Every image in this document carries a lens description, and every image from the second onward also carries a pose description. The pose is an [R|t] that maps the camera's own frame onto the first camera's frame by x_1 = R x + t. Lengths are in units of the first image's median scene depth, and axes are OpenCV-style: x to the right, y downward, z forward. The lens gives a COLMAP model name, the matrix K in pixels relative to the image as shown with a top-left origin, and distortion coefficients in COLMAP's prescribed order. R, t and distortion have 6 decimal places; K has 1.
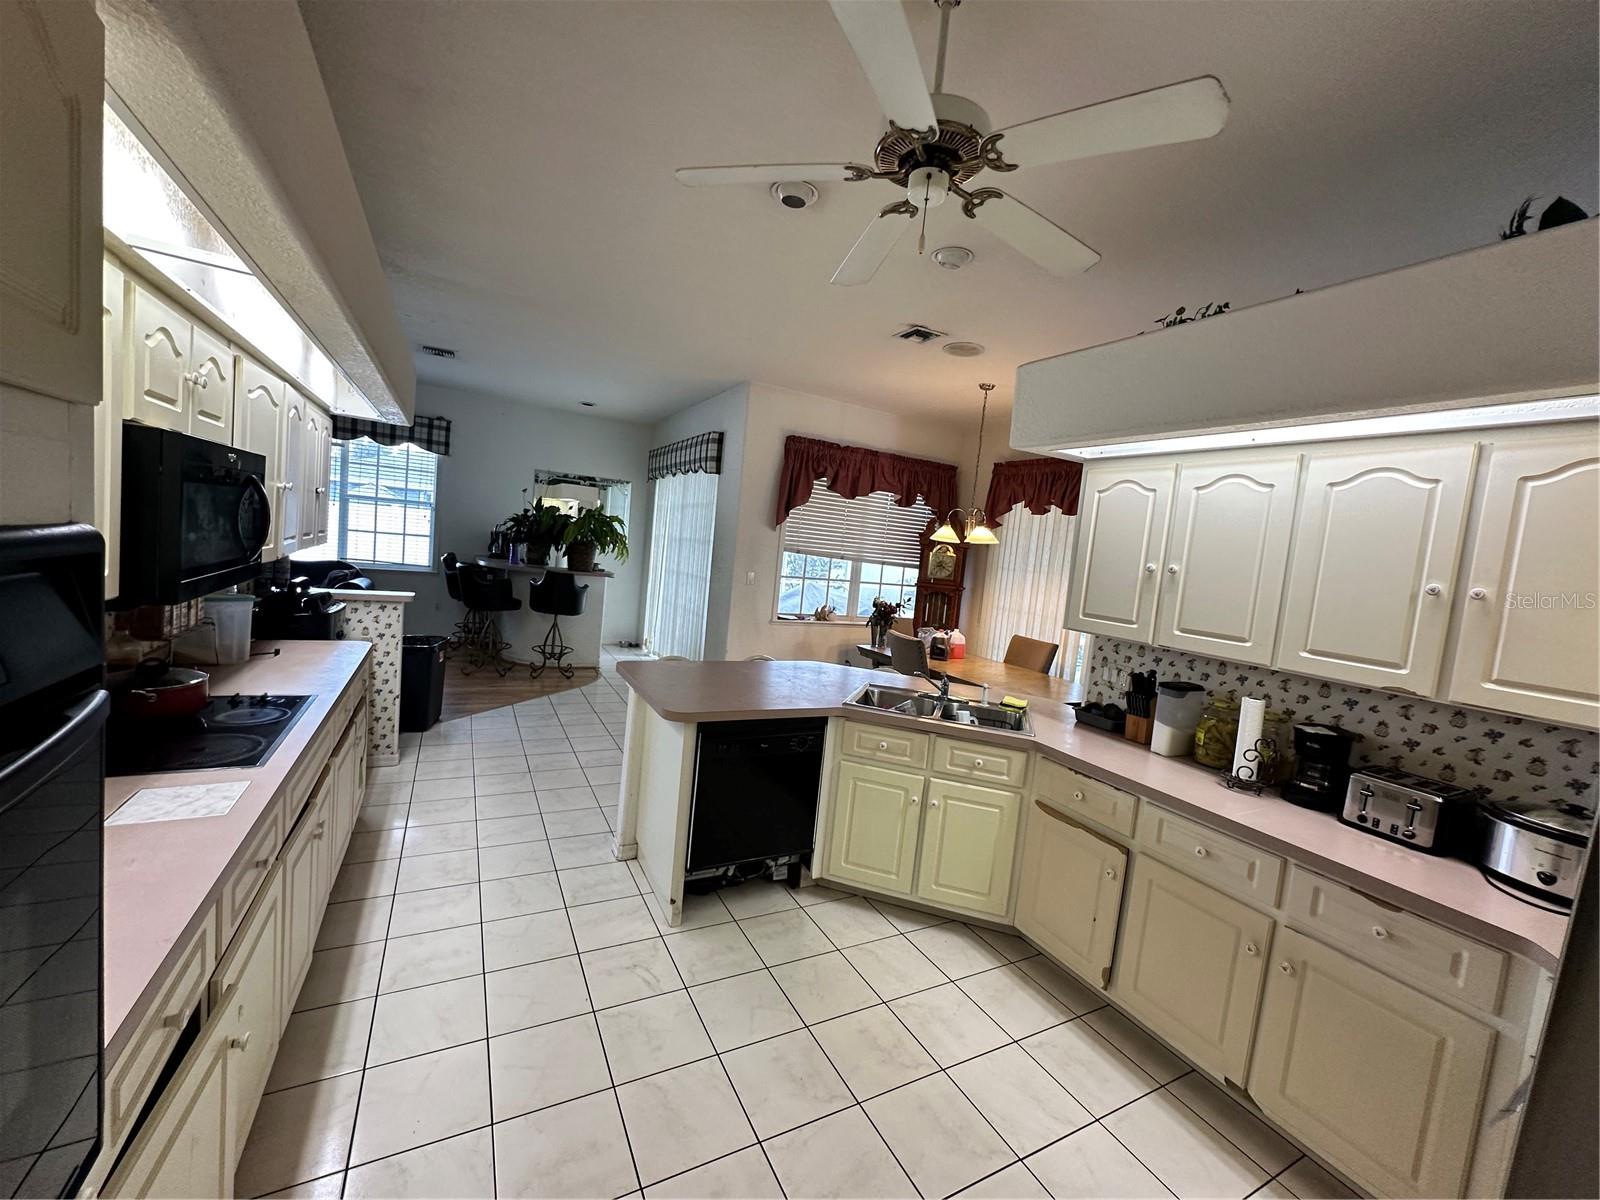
lens RADIAL K [[635.4, 0, 803.7], [0, 635.4, 586.5], [0, 0, 1]] dist [-0.002116, 0.000169]
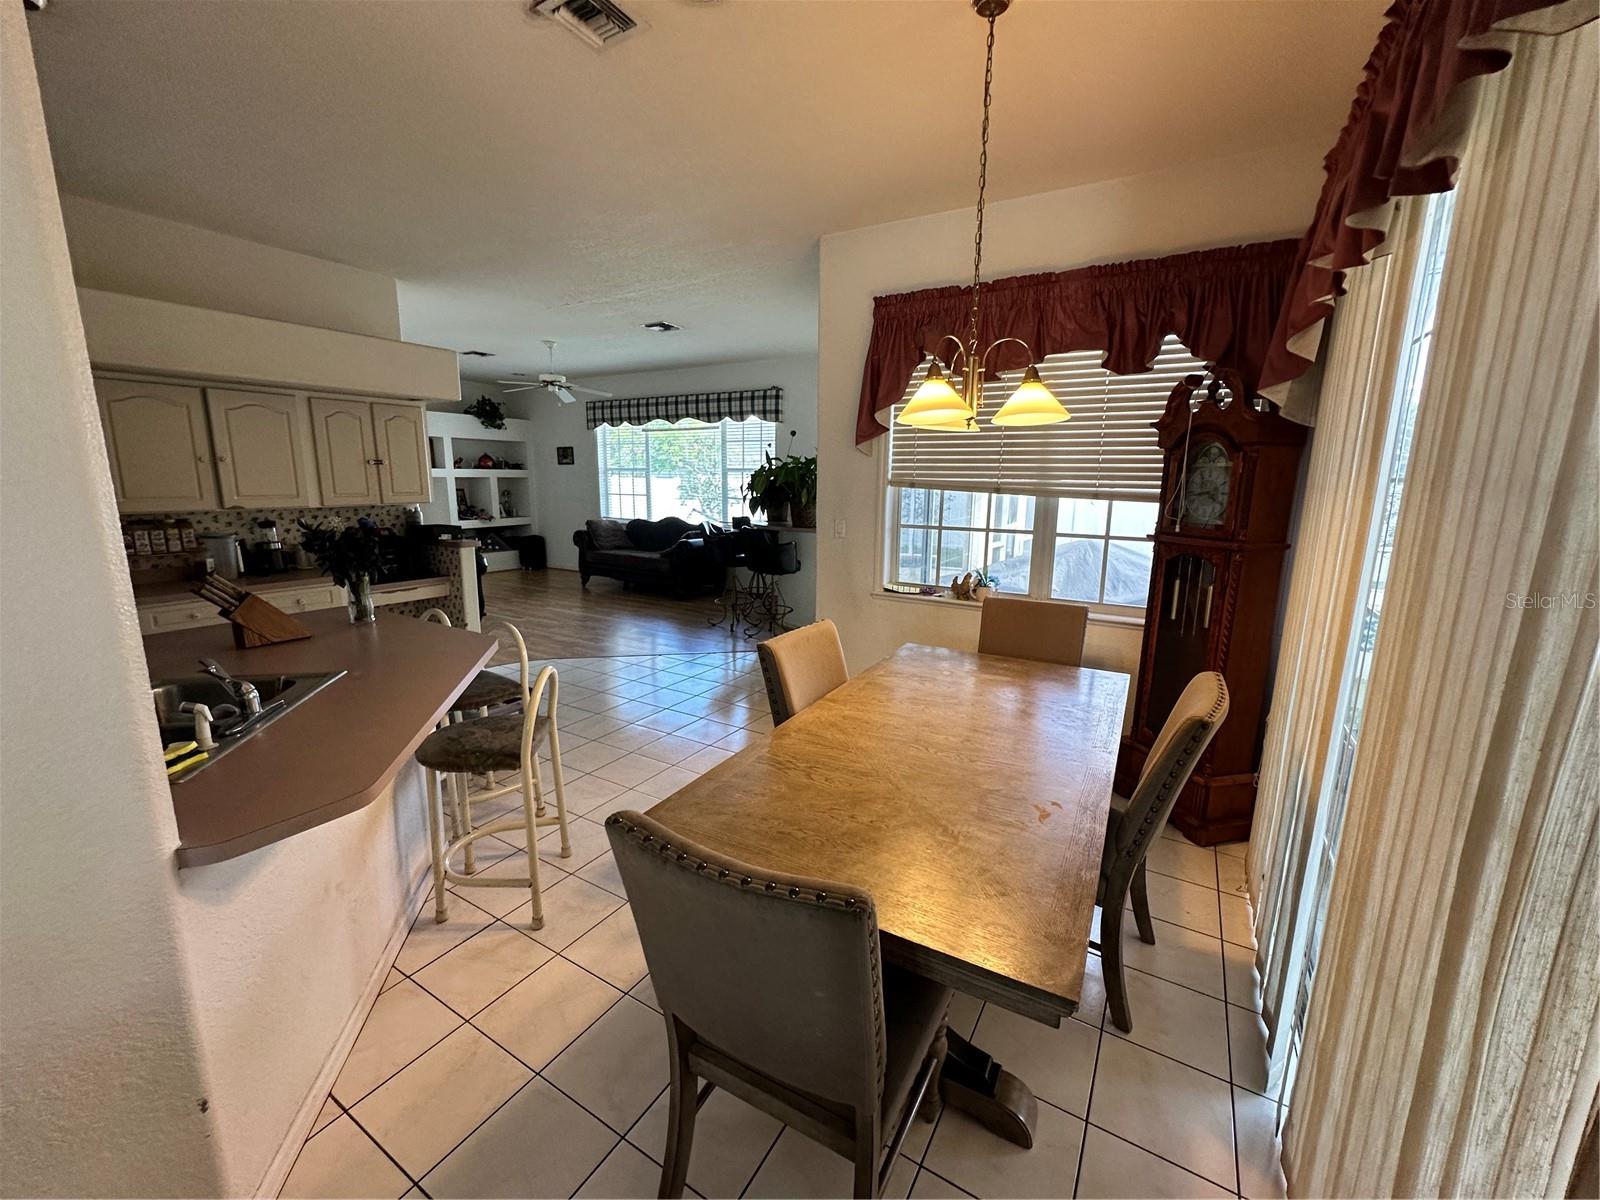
lens RADIAL K [[635.4, 0, 801.4], [0, 635.4, 598.2], [0, 0, 1]] dist [-0.002116, 0.000169]
pose [[0.515242, 0.071319, -0.854072, 0.449811], [-0.015412, 0.997142, 0.073968, 0.010584], [0.856906, -0.024949, 0.514868, 0.546381]]
